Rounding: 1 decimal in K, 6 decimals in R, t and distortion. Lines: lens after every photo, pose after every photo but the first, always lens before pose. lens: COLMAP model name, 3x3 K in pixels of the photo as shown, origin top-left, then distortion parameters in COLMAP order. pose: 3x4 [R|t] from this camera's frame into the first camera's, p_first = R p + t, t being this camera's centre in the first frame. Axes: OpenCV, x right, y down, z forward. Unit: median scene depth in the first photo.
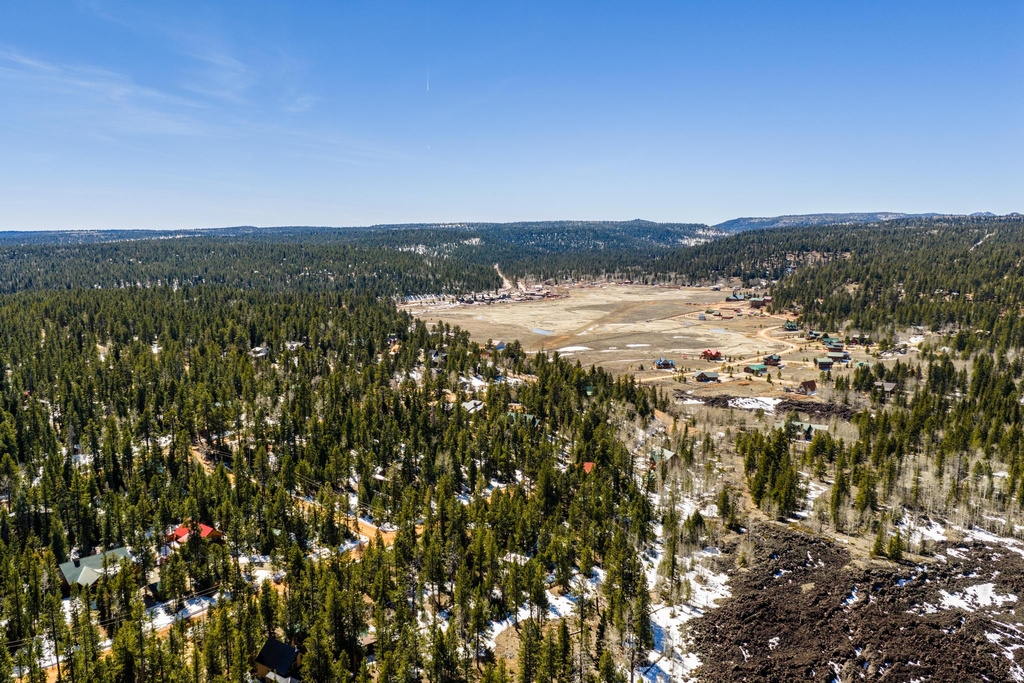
lens RADIAL K [[846.7, 0, 513.7], [0, 846.7, 343.3], [0, 0, 1]] dist [0.018132, -0.022375]
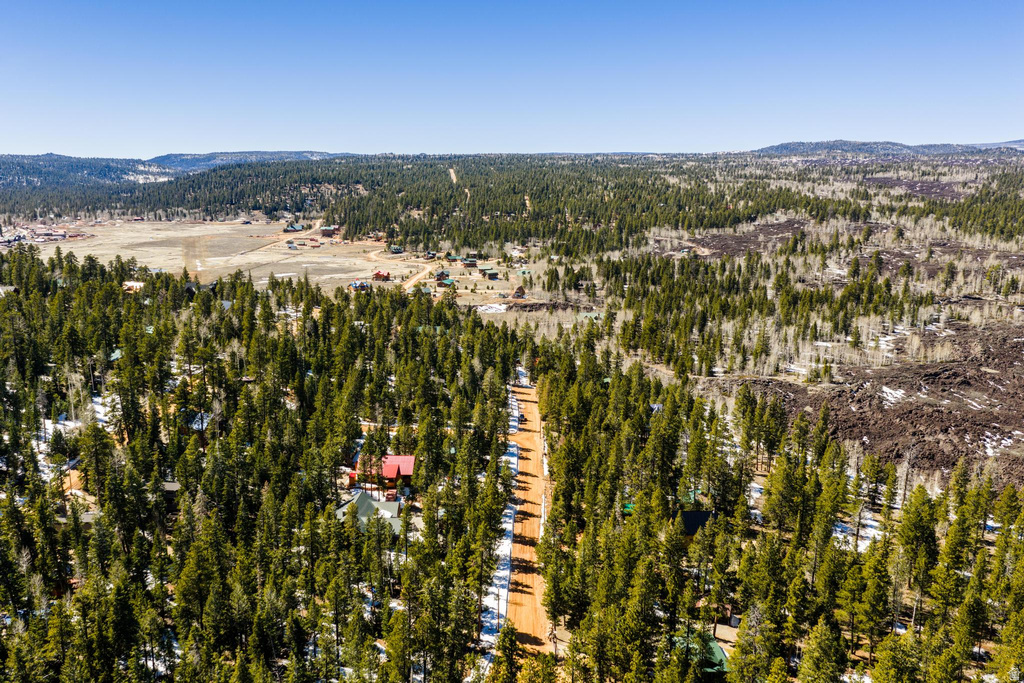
lens RADIAL K [[846.7, 0, 517.6], [0, 846.7, 342.9], [0, 0, 1]] dist [0.018132, -0.022375]
pose [[0.786256, -0.117388, 0.606647, -0.173795], [0.075204, 0.992669, 0.094615, 0.006009], [-0.613307, -0.028770, 0.789321, 0.053559]]
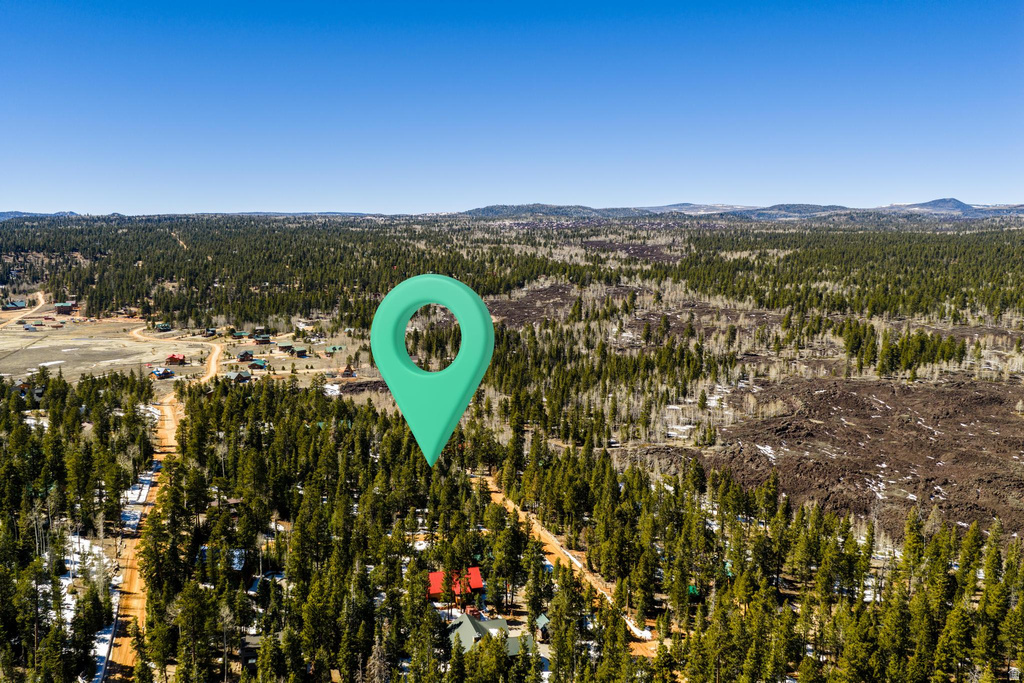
lens RADIAL K [[846.7, 0, 515.0], [0, 846.7, 341.0], [0, 0, 1]] dist [0.018132, -0.022375]
pose [[0.535894, -0.105097, 0.837718, -0.229739], [0.107382, 0.992648, 0.055841, -0.012373], [-0.837429, 0.060031, 0.543240, 0.104746]]
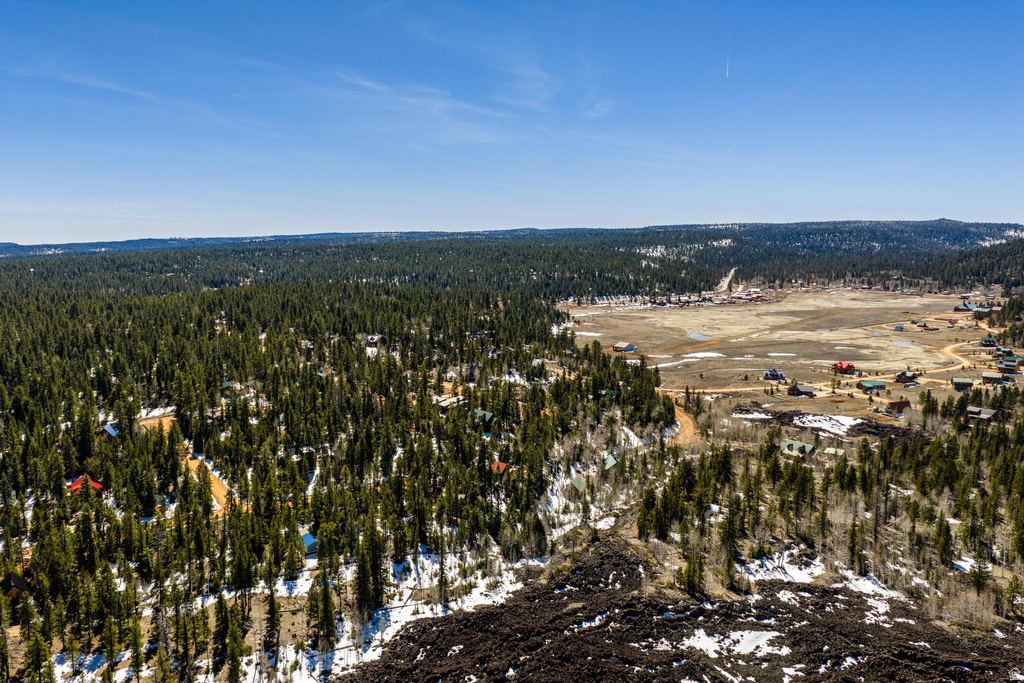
lens RADIAL K [[846.7, 0, 511.7], [0, 846.7, 339.7], [0, 0, 1]] dist [0.018132, -0.022375]
pose [[0.942350, 0.040954, -0.332112, 0.128164], [-0.042801, 0.999082, 0.001753, -0.001896], [0.331879, 0.012563, 0.943238, 0.017487]]
